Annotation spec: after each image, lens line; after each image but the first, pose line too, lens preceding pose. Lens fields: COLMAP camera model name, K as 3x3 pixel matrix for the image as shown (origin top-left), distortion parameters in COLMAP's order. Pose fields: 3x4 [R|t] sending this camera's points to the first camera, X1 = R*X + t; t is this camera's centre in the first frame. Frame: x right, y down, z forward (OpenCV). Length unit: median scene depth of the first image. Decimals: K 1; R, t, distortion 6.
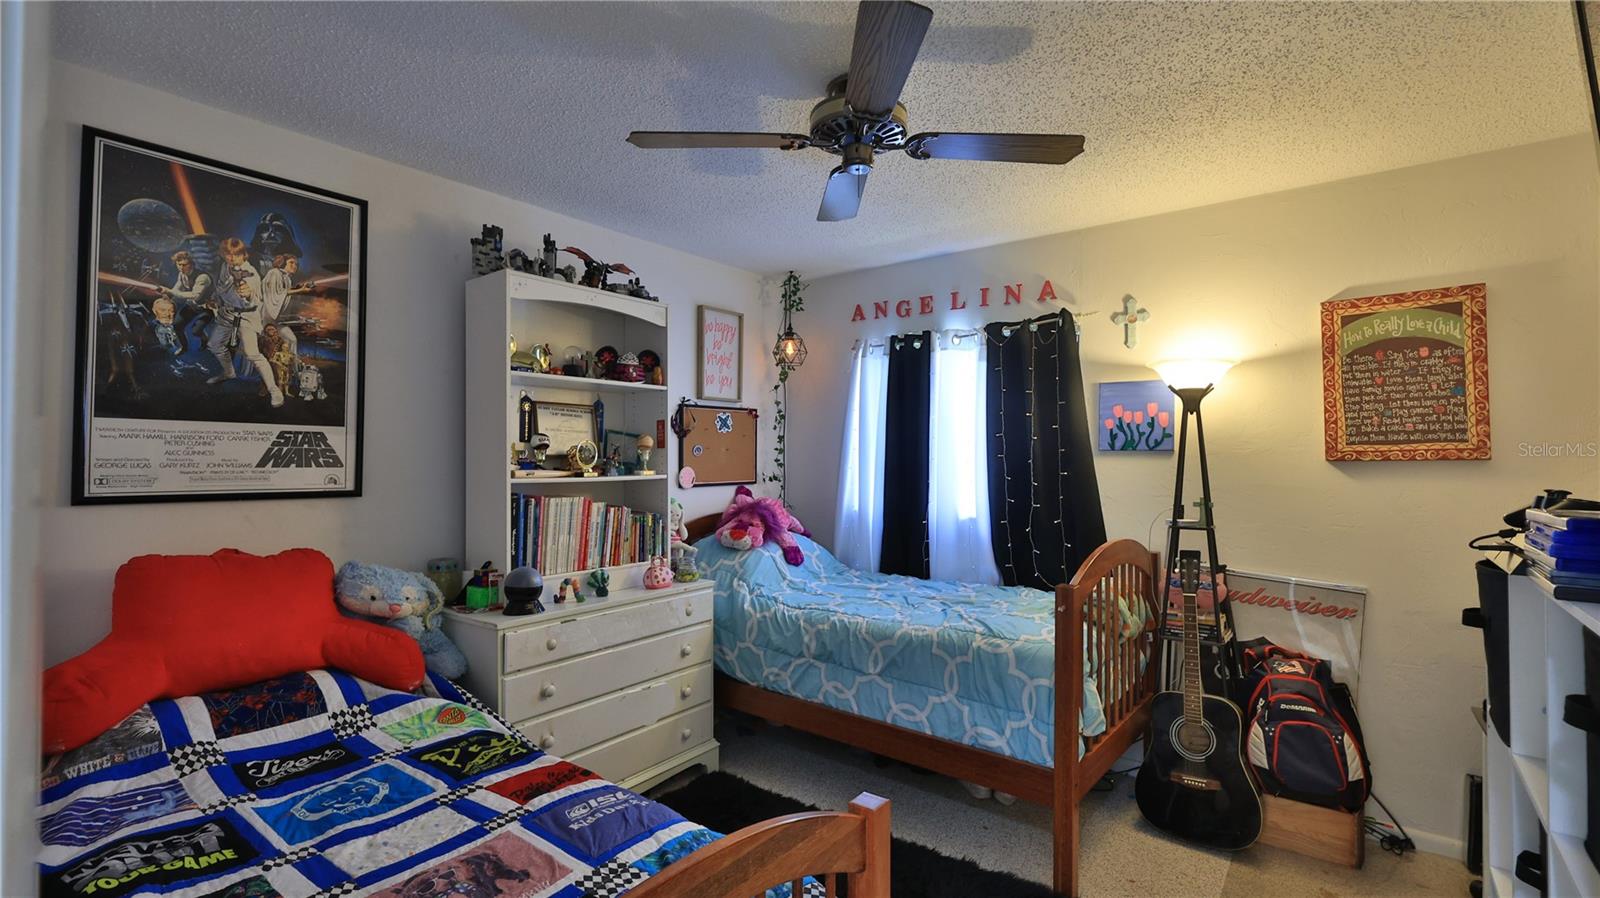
lens RADIAL K [[707.7, 0, 800.0], [0, 707.7, 449.0], [0, 0, 1]] dist [-0.000262, -0.000803]
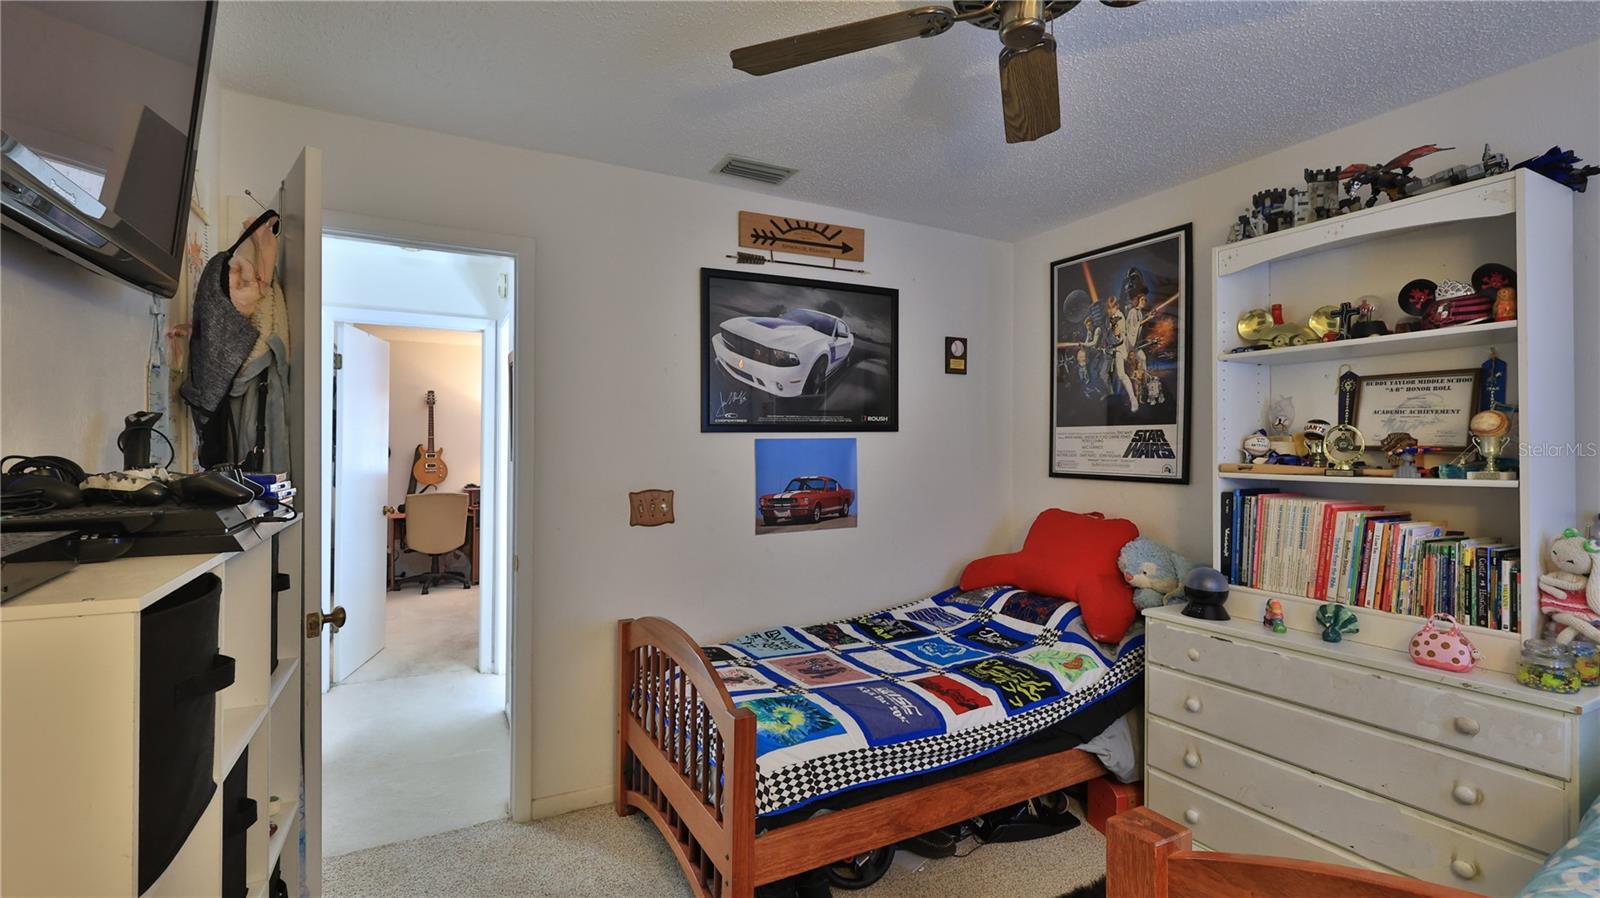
lens RADIAL K [[707.7, 0, 800.0], [0, 707.7, 449.0], [0, 0, 1]] dist [-0.000262, -0.000803]
pose [[-0.403556, -0.009863, -0.914902, 0.723319], [-0.000189, 0.999943, -0.010696, 0.023790], [0.914955, -0.004143, -0.403535, 0.957723]]
